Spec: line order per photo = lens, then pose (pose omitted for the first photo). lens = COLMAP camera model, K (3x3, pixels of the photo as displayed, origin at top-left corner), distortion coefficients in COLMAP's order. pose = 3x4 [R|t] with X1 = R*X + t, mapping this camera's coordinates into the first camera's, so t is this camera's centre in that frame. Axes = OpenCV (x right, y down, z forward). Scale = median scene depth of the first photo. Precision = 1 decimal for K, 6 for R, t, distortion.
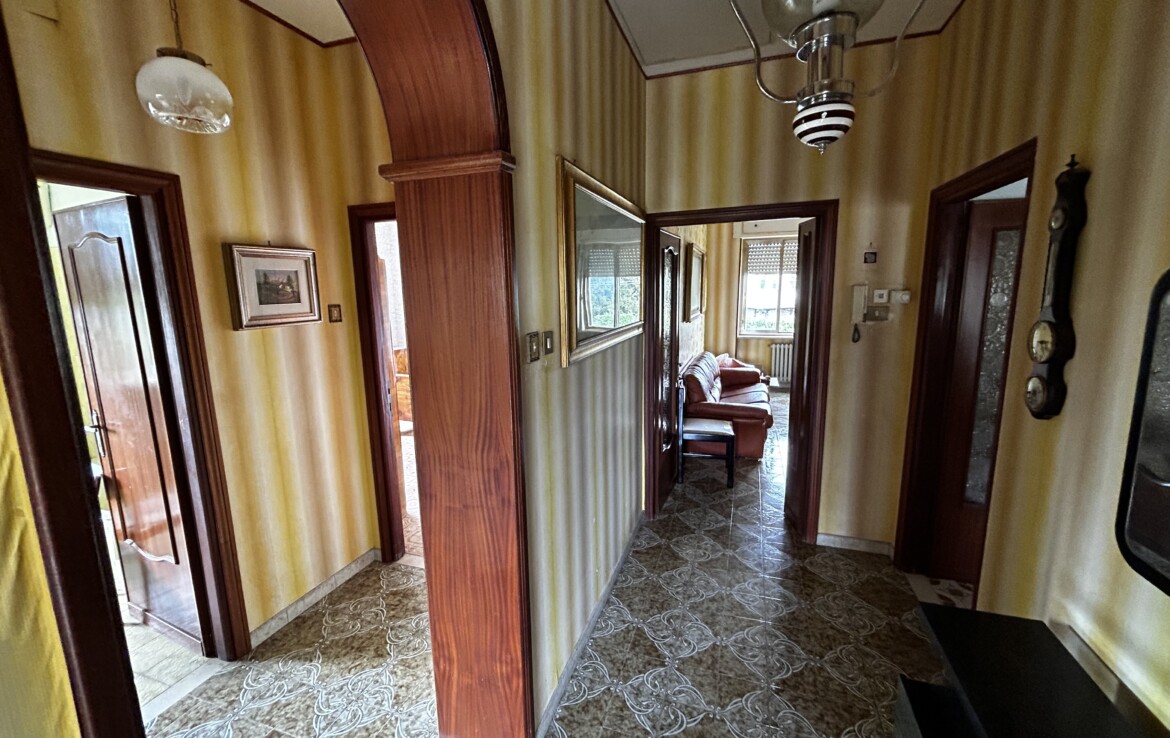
lens RADIAL K [[476.4, 0, 585.9], [0, 476.4, 370.1], [0, 0, 1]] dist [0.000494, 0.000270]
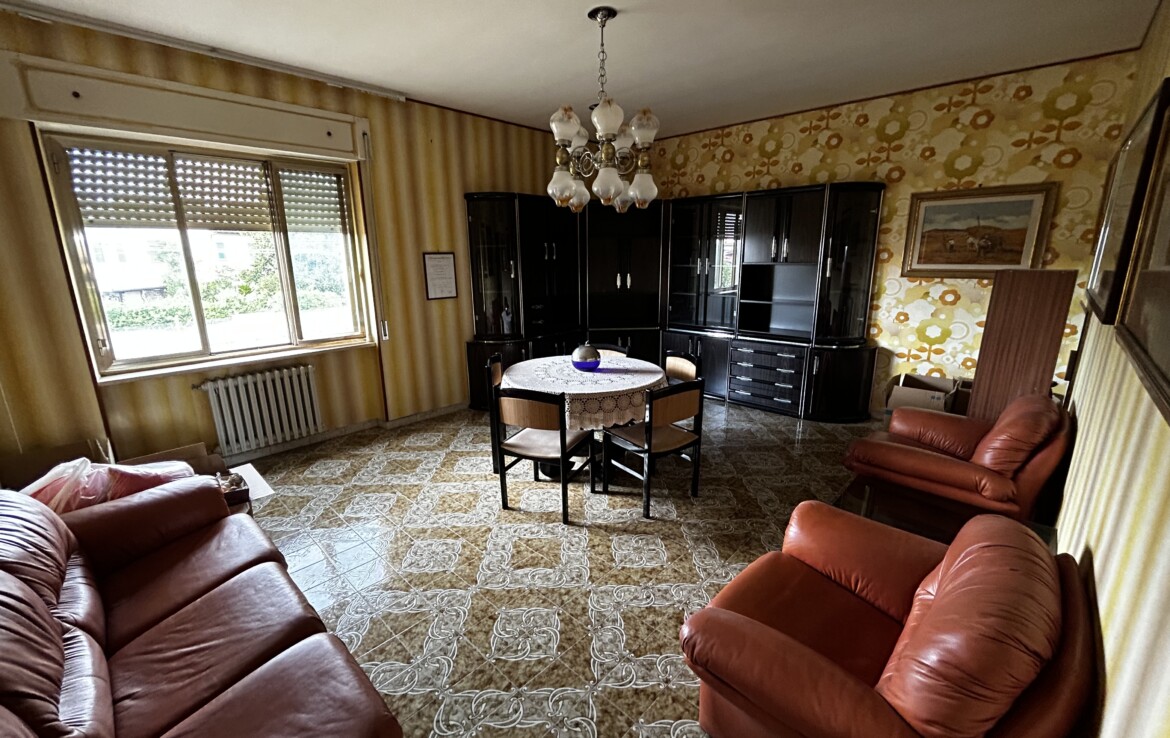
lens RADIAL K [[476.4, 0, 581.3], [0, 476.4, 372.4], [0, 0, 1]] dist [0.000494, 0.000270]
pose [[0.430357, -0.207576, 0.878467, 0.143777], [0.156865, 0.975590, 0.153678, -0.078031], [-0.888924, 0.071664, 0.452414, 0.463319]]
